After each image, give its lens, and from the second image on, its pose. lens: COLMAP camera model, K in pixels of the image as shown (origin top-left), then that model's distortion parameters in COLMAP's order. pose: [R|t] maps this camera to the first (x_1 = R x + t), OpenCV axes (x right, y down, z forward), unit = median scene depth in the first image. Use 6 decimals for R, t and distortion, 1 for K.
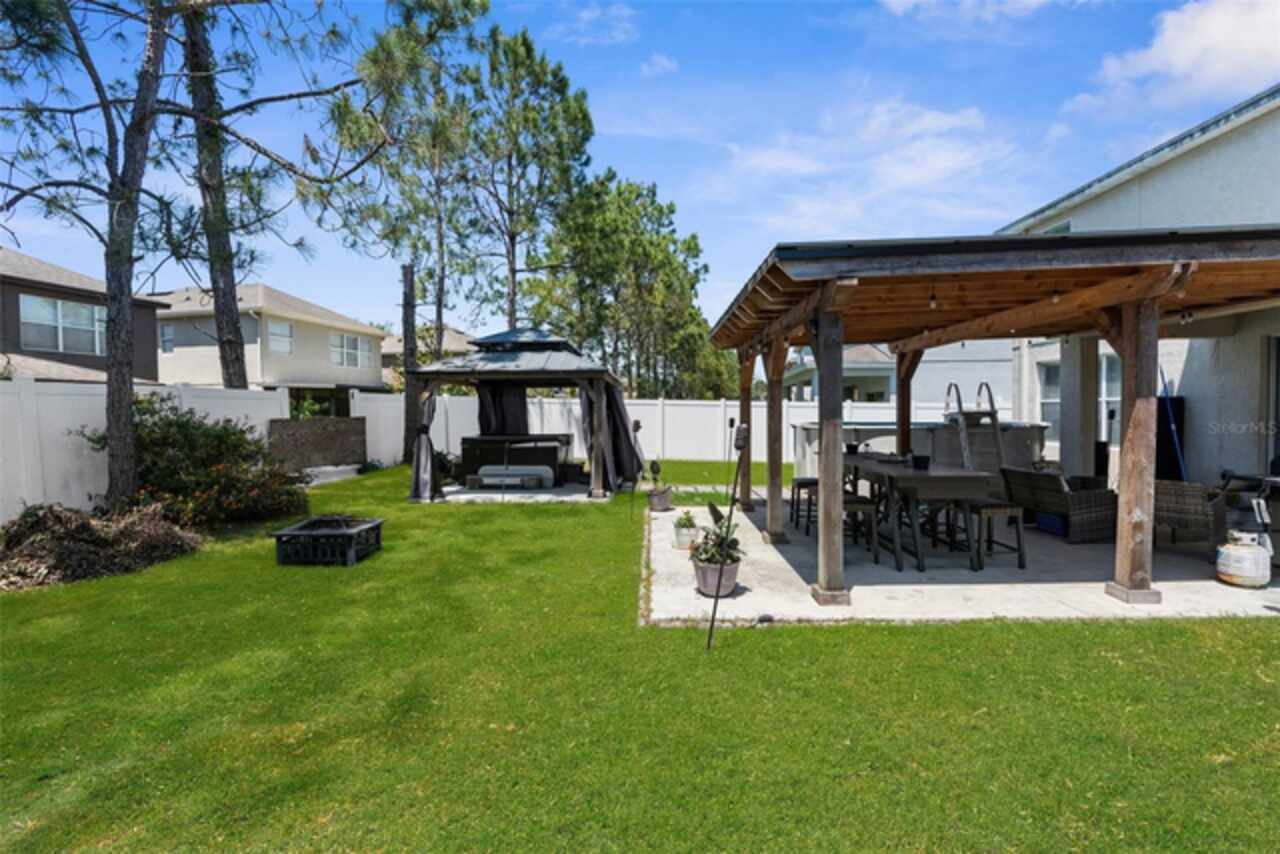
lens RADIAL K [[596.2, 0, 634.4], [0, 596.2, 420.3], [0, 0, 1]] dist [-0.004351, 0.000801]
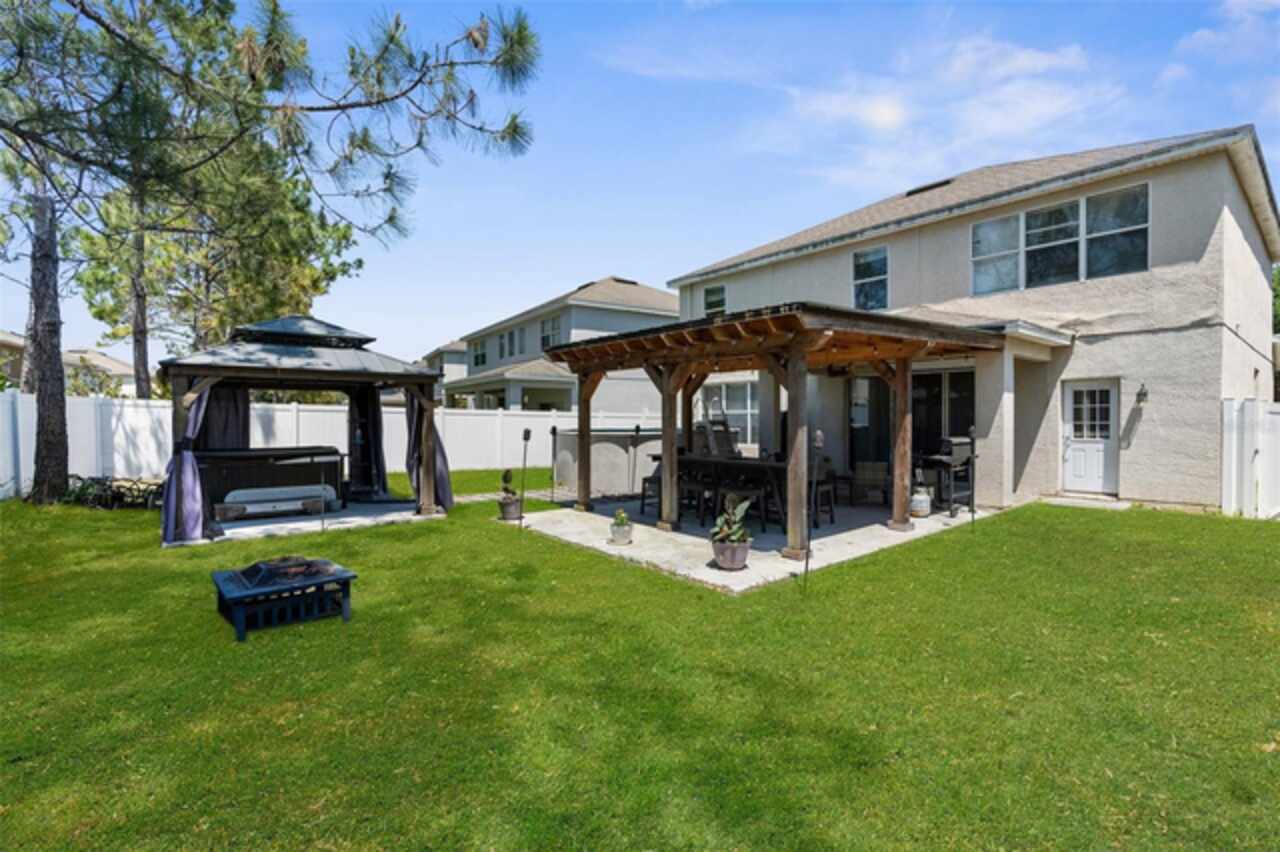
lens RADIAL K [[596.2, 0, 630.6], [0, 596.2, 426.1], [0, 0, 1]] dist [-0.004351, 0.000801]
pose [[0.754123, -0.004864, 0.656715, -0.430717], [0.006552, 0.999979, -0.000119, -0.003380], [-0.656700, 0.004393, 0.754139, 0.100419]]
